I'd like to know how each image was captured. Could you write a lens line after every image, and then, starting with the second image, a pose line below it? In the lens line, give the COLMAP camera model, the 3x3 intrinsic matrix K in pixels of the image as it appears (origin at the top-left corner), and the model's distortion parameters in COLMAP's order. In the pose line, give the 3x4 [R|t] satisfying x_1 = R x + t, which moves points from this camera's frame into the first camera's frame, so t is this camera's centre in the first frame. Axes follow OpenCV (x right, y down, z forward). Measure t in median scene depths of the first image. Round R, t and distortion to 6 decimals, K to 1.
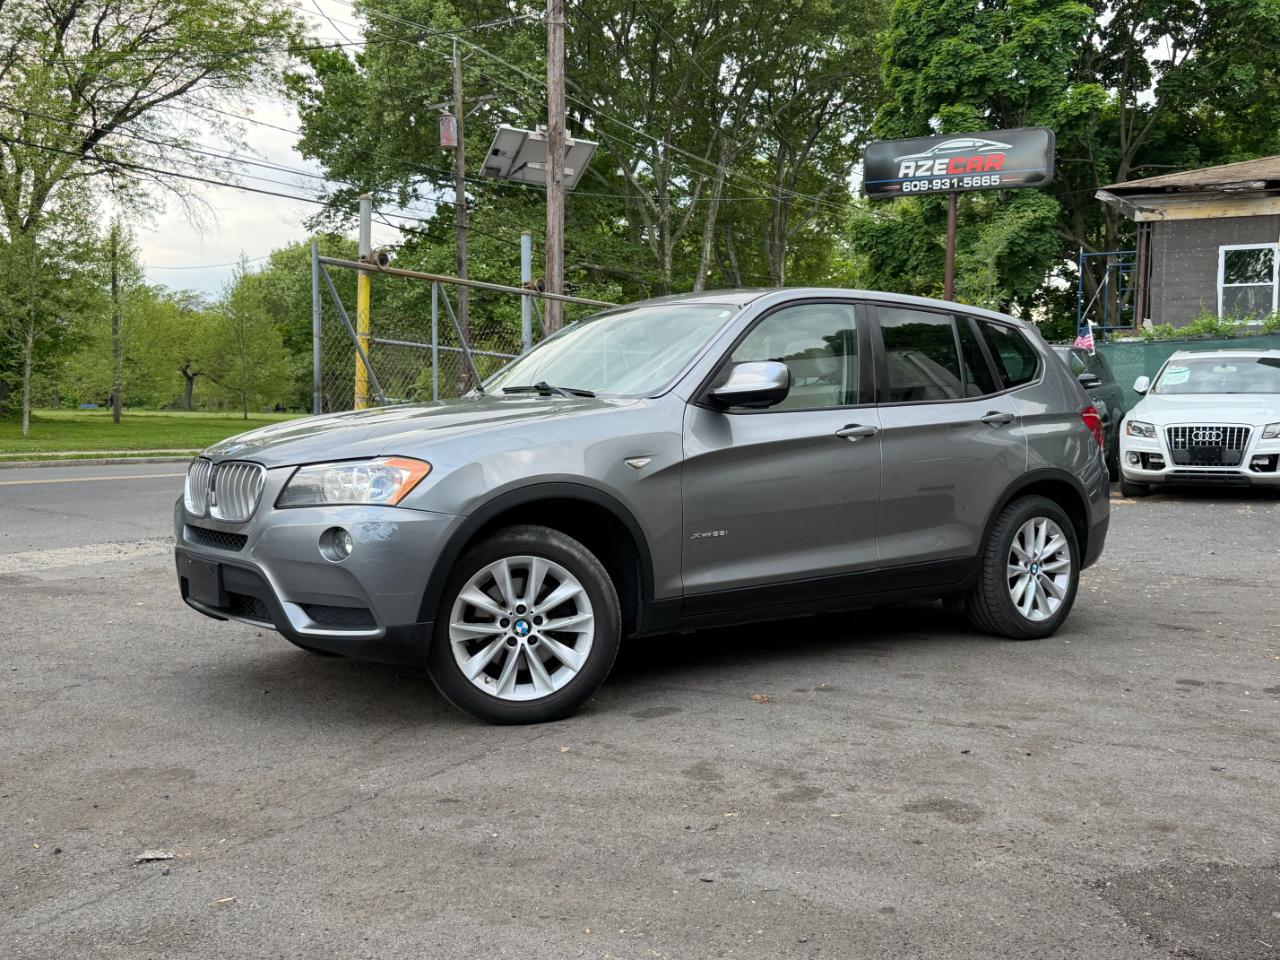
lens RADIAL K [[1281.4, 0, 635.3], [0, 1281.4, 480.3], [0, 0, 1]] dist [0.217135, -0.478671]
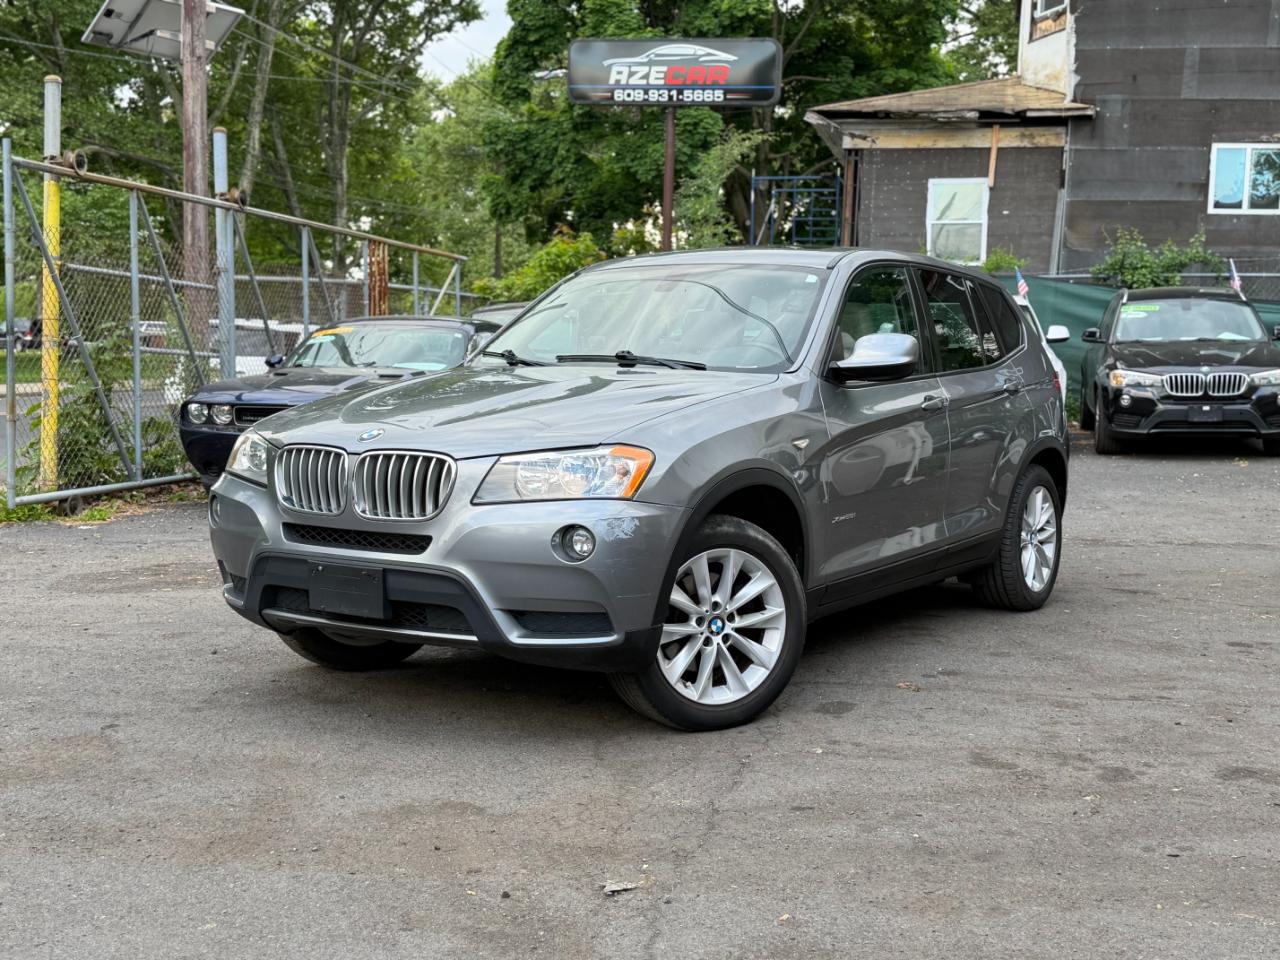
lens RADIAL K [[1583.9, 0, 635.5], [0, 1583.9, 483.7], [0, 0, 1]] dist [0.230027, -0.520156]
pose [[0.942980, -0.023913, 0.331990, -0.141817], [0.011761, 0.999187, 0.038563, -0.008858], [-0.332642, -0.032460, 0.942494, -0.014545]]
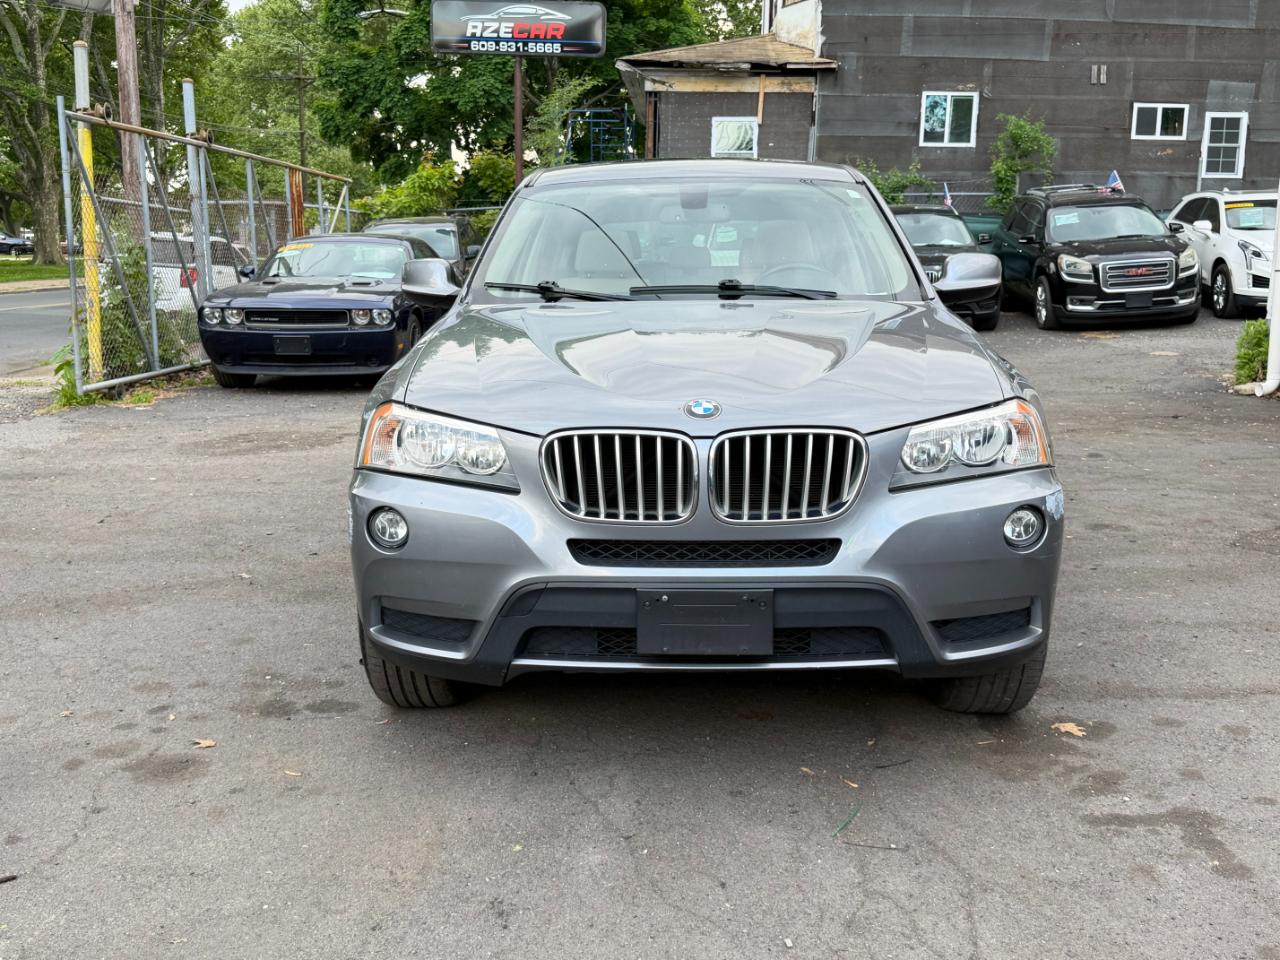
lens RADIAL K [[1328.0, 0, 635.0], [0, 1328.0, 487.2], [0, 0, 1]] dist [0.226704, -0.530680]
pose [[0.866626, -0.094806, 0.489869, -0.256061], [0.031519, 0.990224, 0.135881, -0.014940], [-0.497963, -0.102318, 0.861141, -0.053706]]
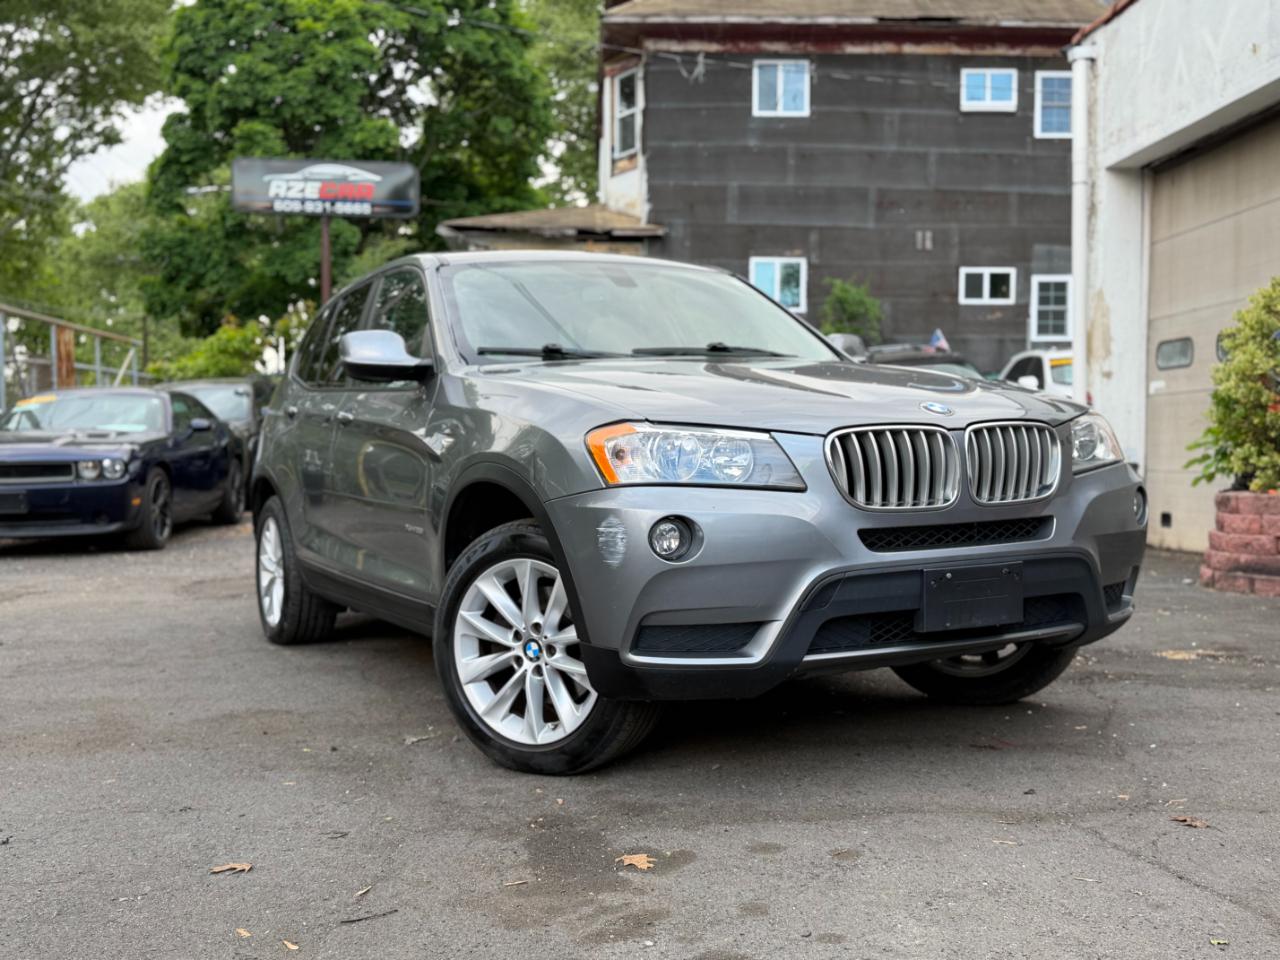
lens RADIAL K [[1373.8, 0, 634.9], [0, 1373.8, 477.1], [0, 0, 1]] dist [0.219948, -0.491478]
pose [[0.825755, -0.032178, 0.563111, -0.184637], [0.046424, 0.998861, -0.010999, 0.010900], [-0.562116, 0.035224, 0.826308, -0.049766]]
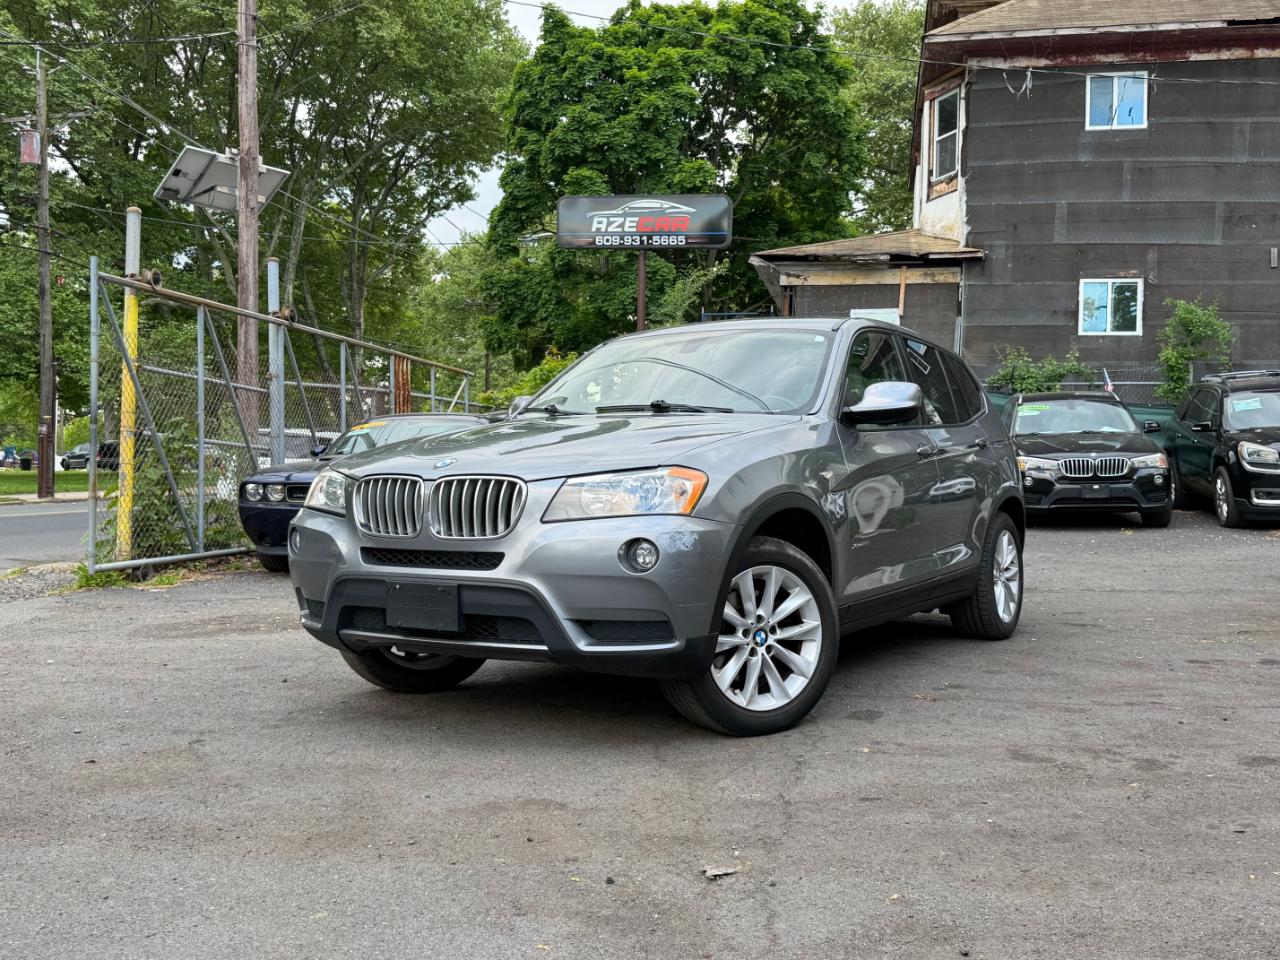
lens RADIAL K [[1281.4, 0, 635.3], [0, 1281.4, 480.3], [0, 0, 1]] dist [0.217135, -0.478671]
pose [[0.931029, -0.008590, 0.364844, -0.148877], [0.023391, 0.999072, -0.036168, 0.007000], [-0.364195, 0.042207, 0.930366, 0.025700]]
